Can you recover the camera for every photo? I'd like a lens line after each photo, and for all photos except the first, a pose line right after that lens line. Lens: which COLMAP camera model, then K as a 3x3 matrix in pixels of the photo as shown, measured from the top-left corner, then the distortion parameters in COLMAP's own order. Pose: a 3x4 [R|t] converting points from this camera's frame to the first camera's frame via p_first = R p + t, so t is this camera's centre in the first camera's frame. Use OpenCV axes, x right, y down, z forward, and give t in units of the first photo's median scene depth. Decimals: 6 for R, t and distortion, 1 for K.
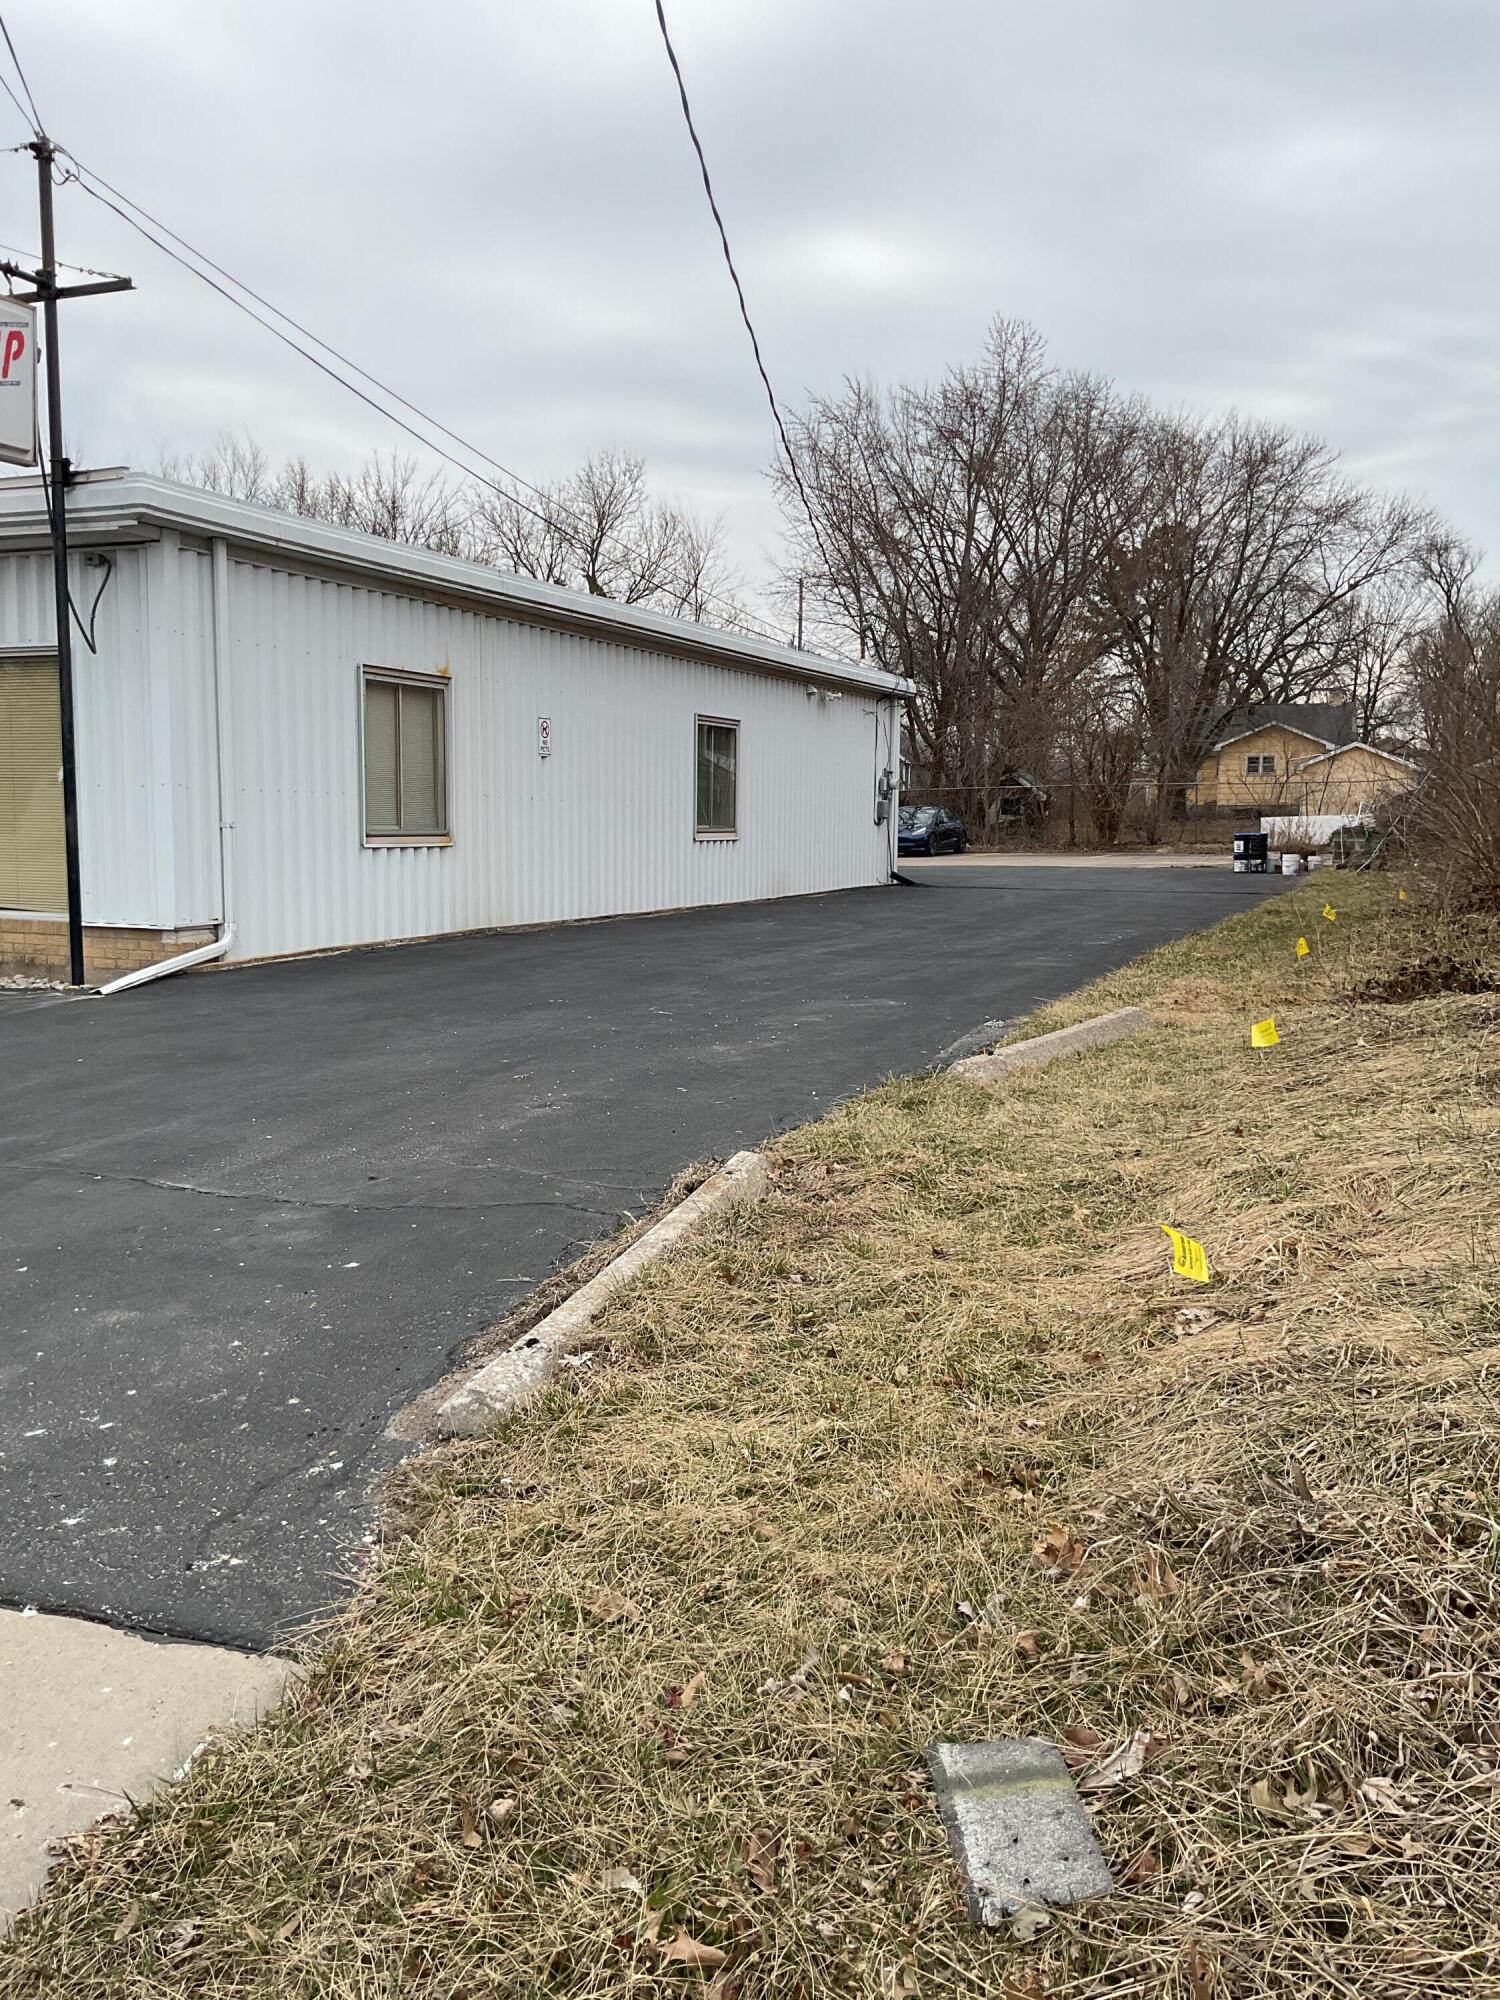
lens RADIAL K [[1639.0, 0, 750.0], [0, 1639.0, 1000.0], [0, 0, 1]] dist [0.110705, -0.203052]
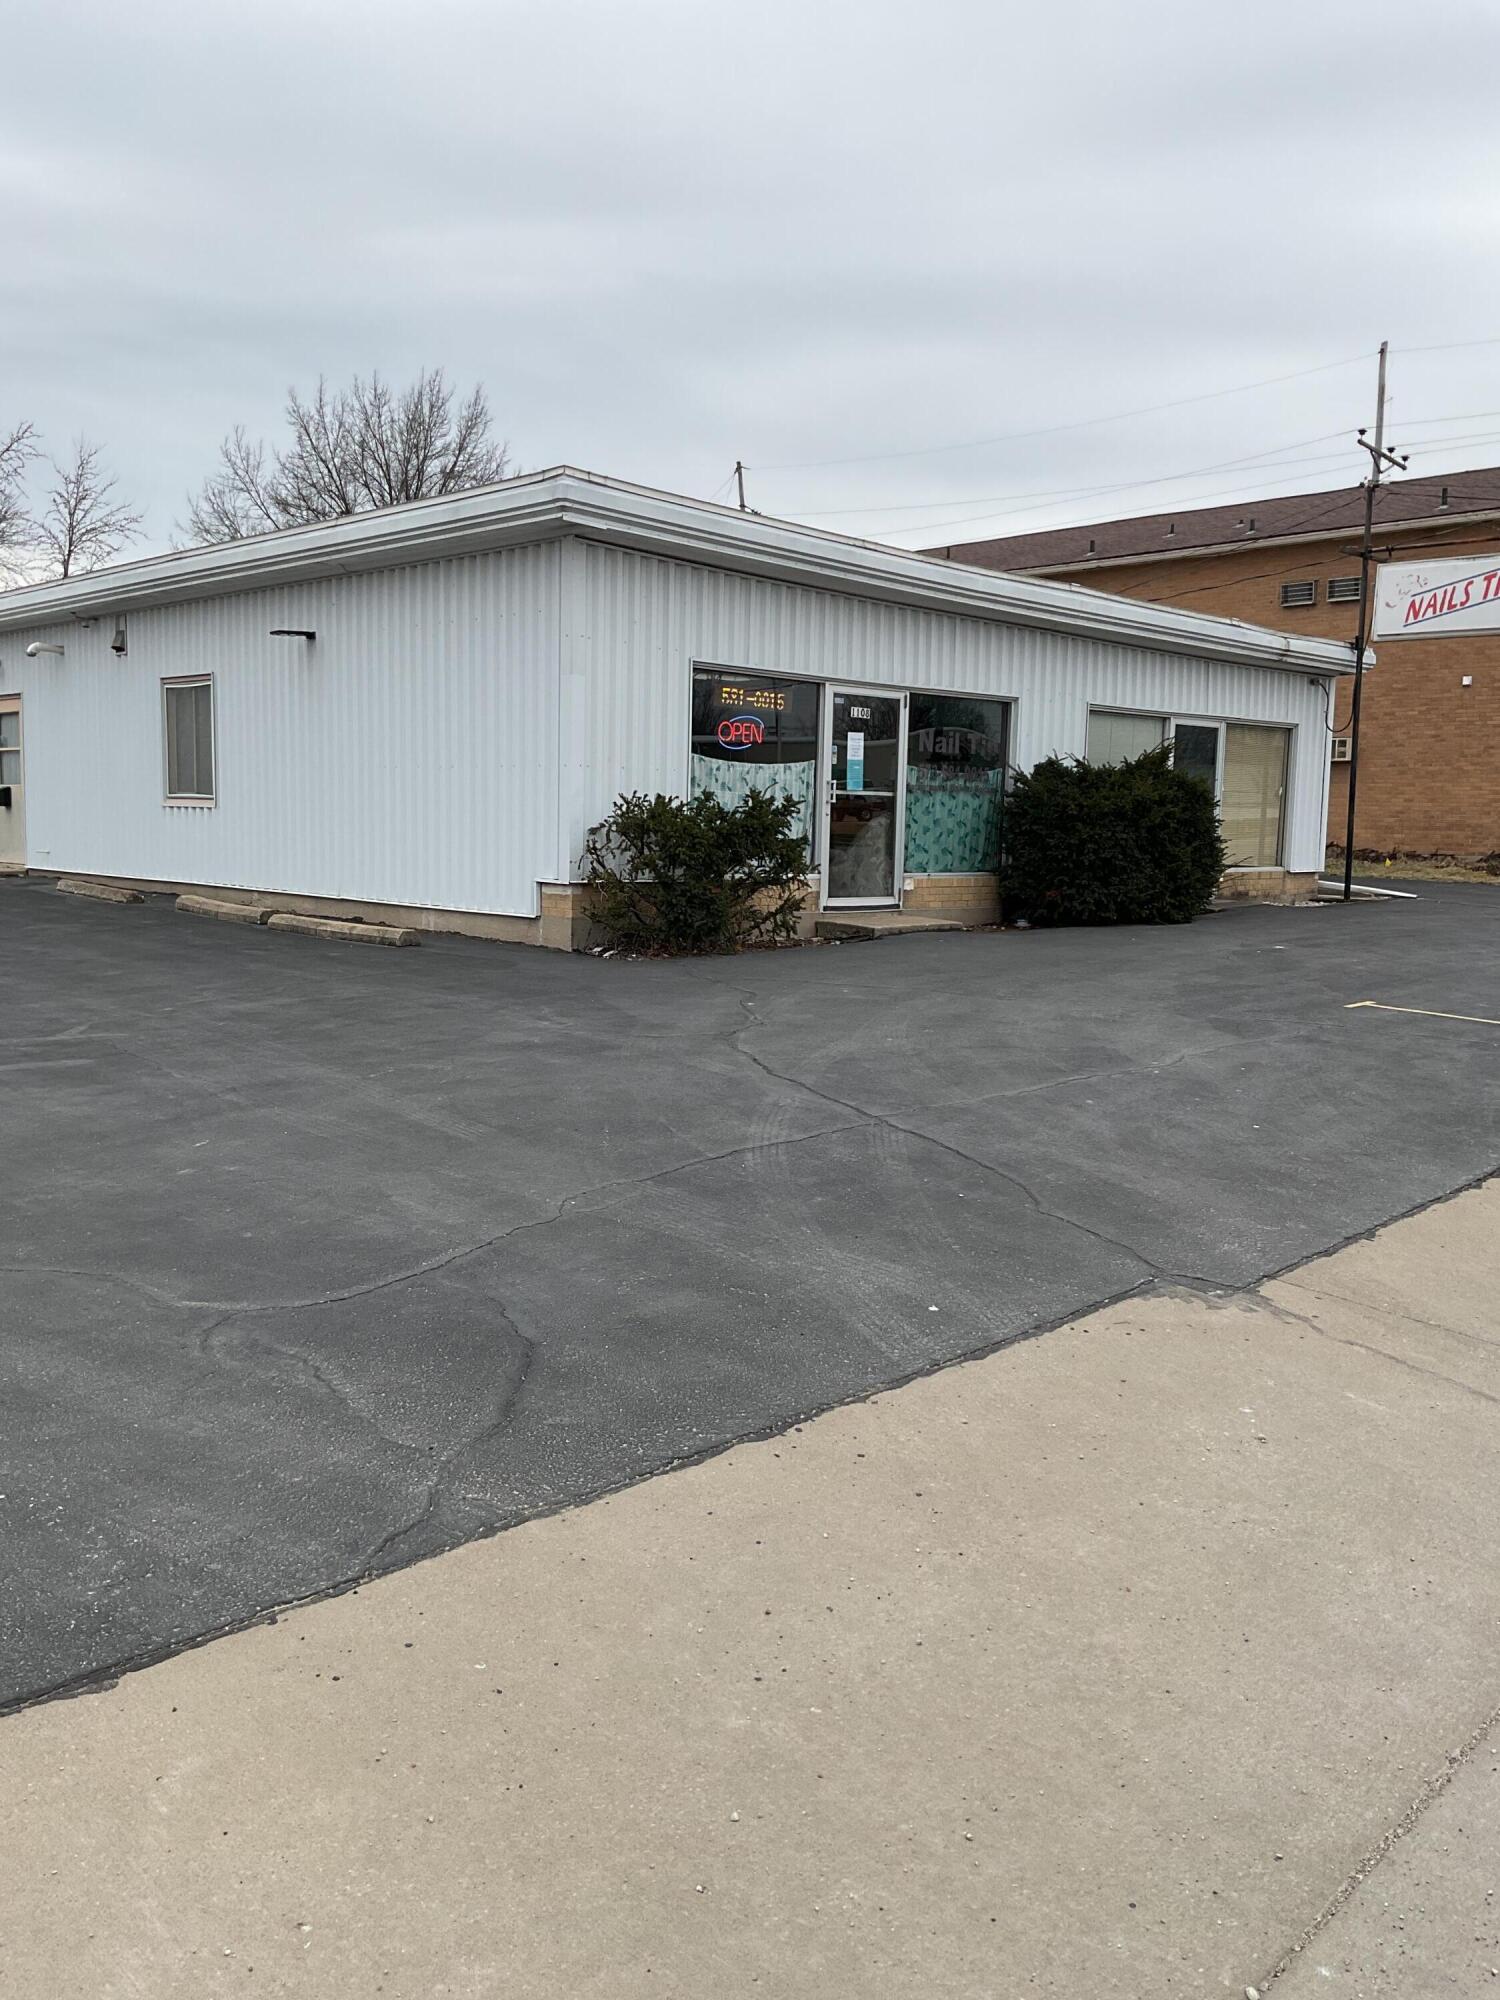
lens RADIAL K [[1635.5, 0, 750.0], [0, 1635.5, 1000.0], [0, 0, 1]] dist [0.144909, -0.299308]
pose [[0.399162, -0.106347, 0.910692, -3.412751], [0.088396, 0.993087, 0.077224, -0.144274], [-0.912609, 0.049676, 0.405804, 1.155028]]
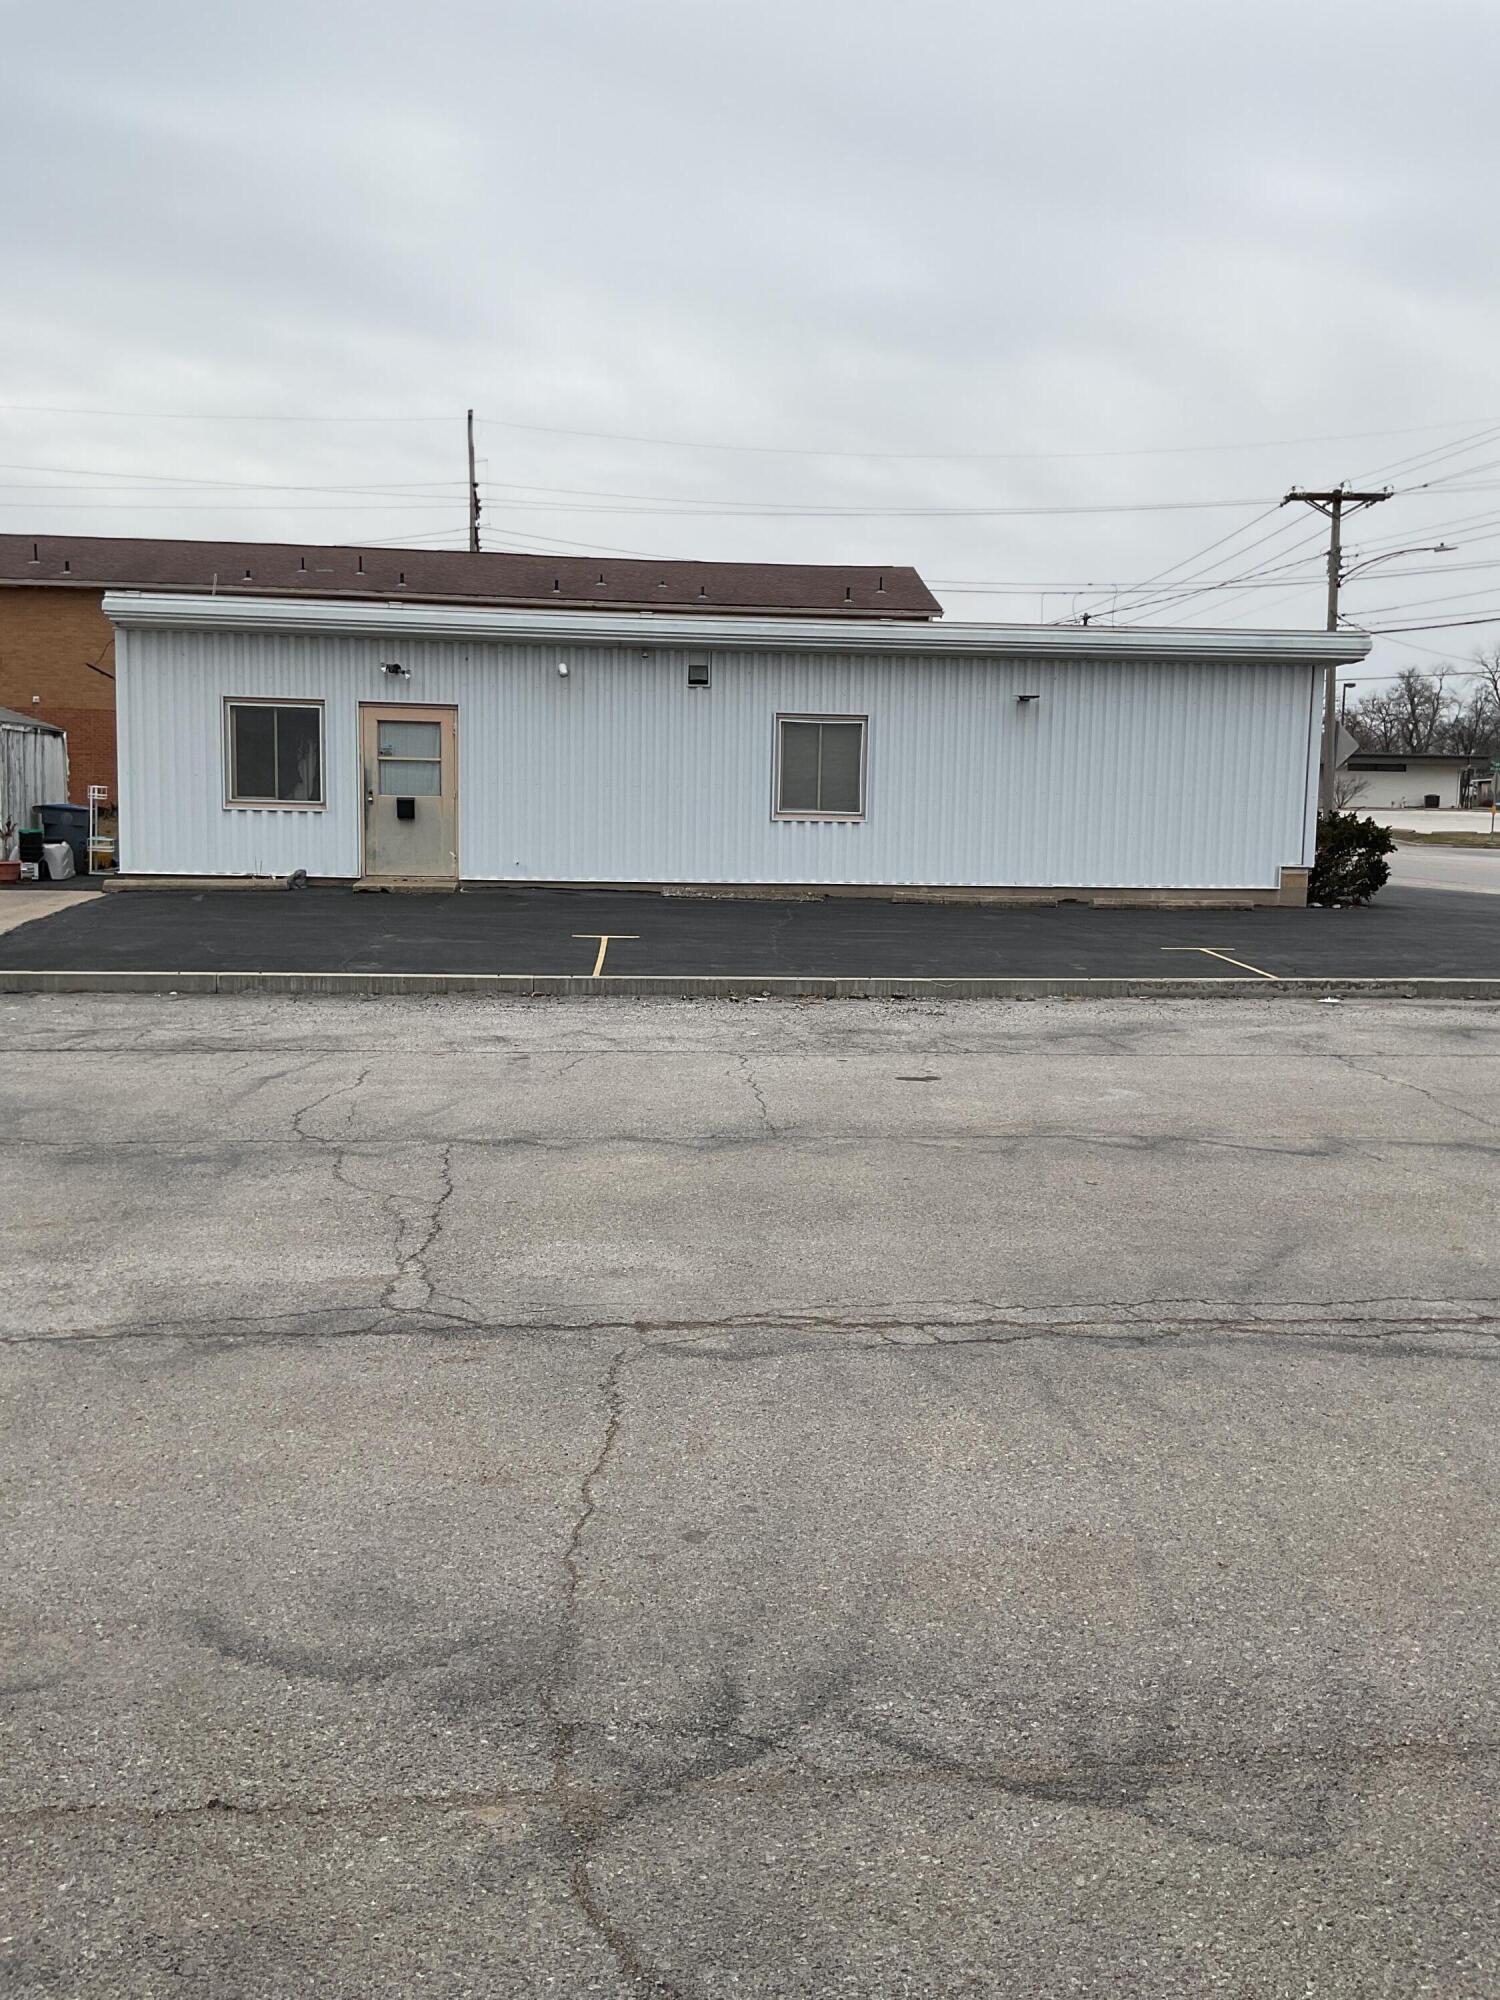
lens RADIAL K [[1635.2, 0, 750.0], [0, 1635.2, 1000.0], [0, 0, 1]] dist [0.134763, -0.281352]
pose [[-0.492731, -0.118615, 0.862060, -3.972855], [0.073715, 0.981415, 0.177171, -0.505915], [-0.867054, 0.150845, -0.474830, 4.259061]]
